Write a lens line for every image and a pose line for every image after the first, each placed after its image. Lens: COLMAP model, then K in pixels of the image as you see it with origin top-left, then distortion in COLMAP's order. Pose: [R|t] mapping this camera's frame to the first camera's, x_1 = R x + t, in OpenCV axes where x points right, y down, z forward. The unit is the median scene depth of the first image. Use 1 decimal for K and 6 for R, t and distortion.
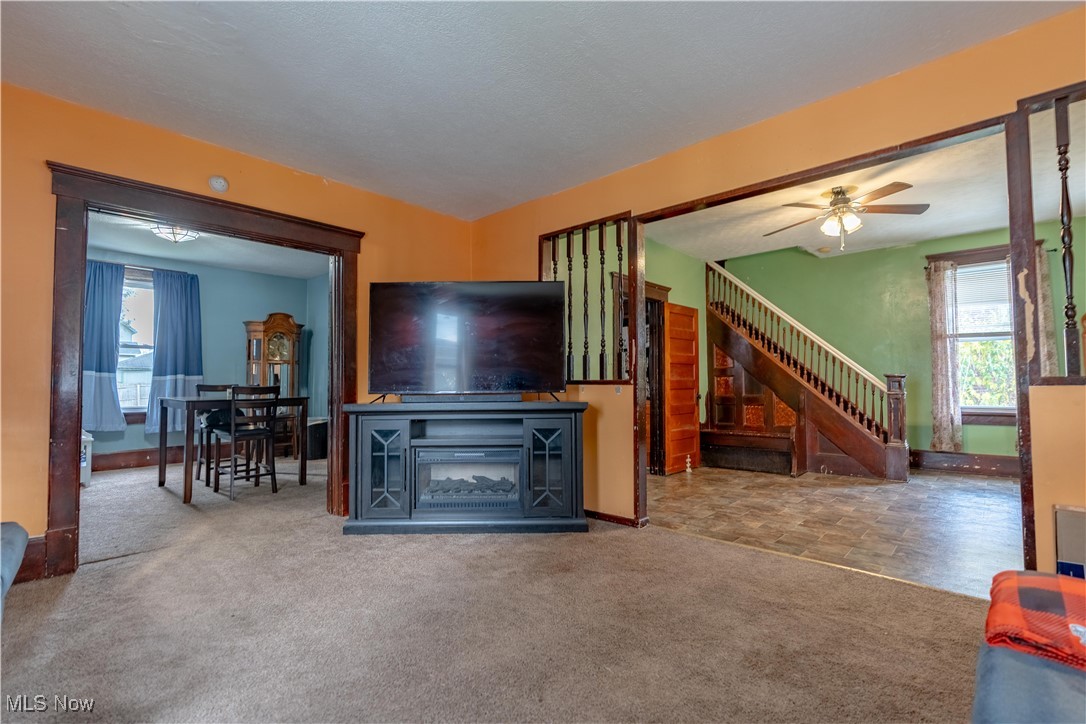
lens RADIAL K [[489.8, 0, 543.0], [0, 489.8, 362.0], [0, 0, 1]] dist [0.009499, -0.000060]
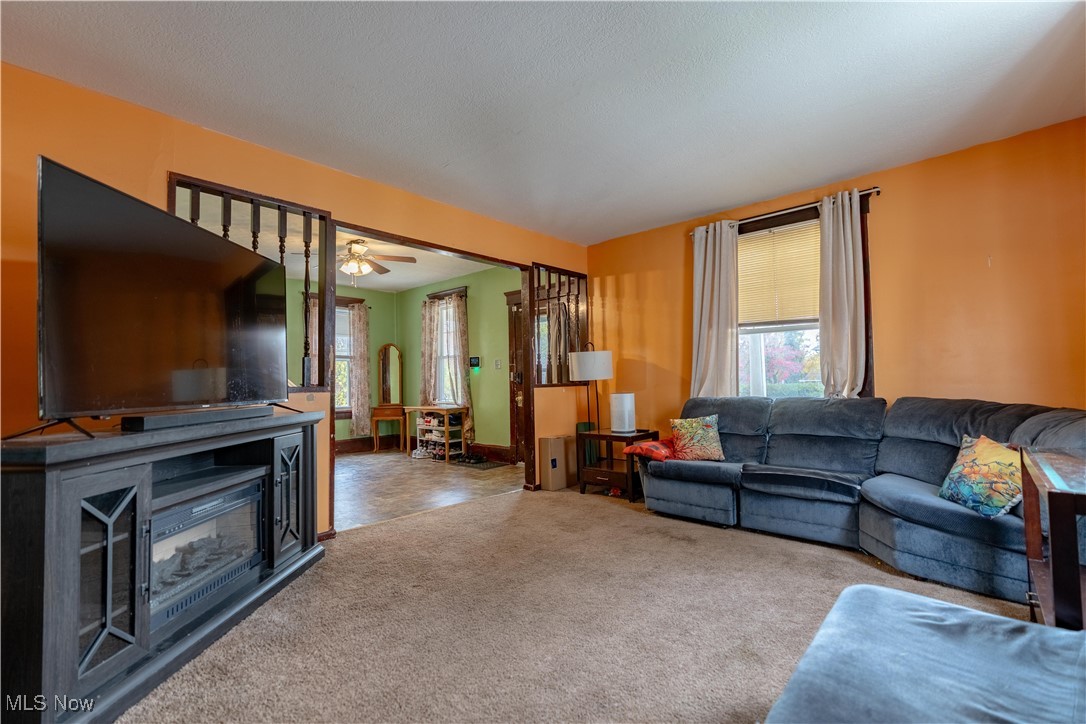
lens RADIAL K [[489.8, 0, 543.0], [0, 489.8, 362.0], [0, 0, 1]] dist [0.009499, -0.000060]
pose [[0.009504, 0.050941, 0.998656, -0.771707], [-0.018297, 0.998543, -0.050761, 0.029659], [-0.999787, -0.017790, 0.010422, 0.565468]]
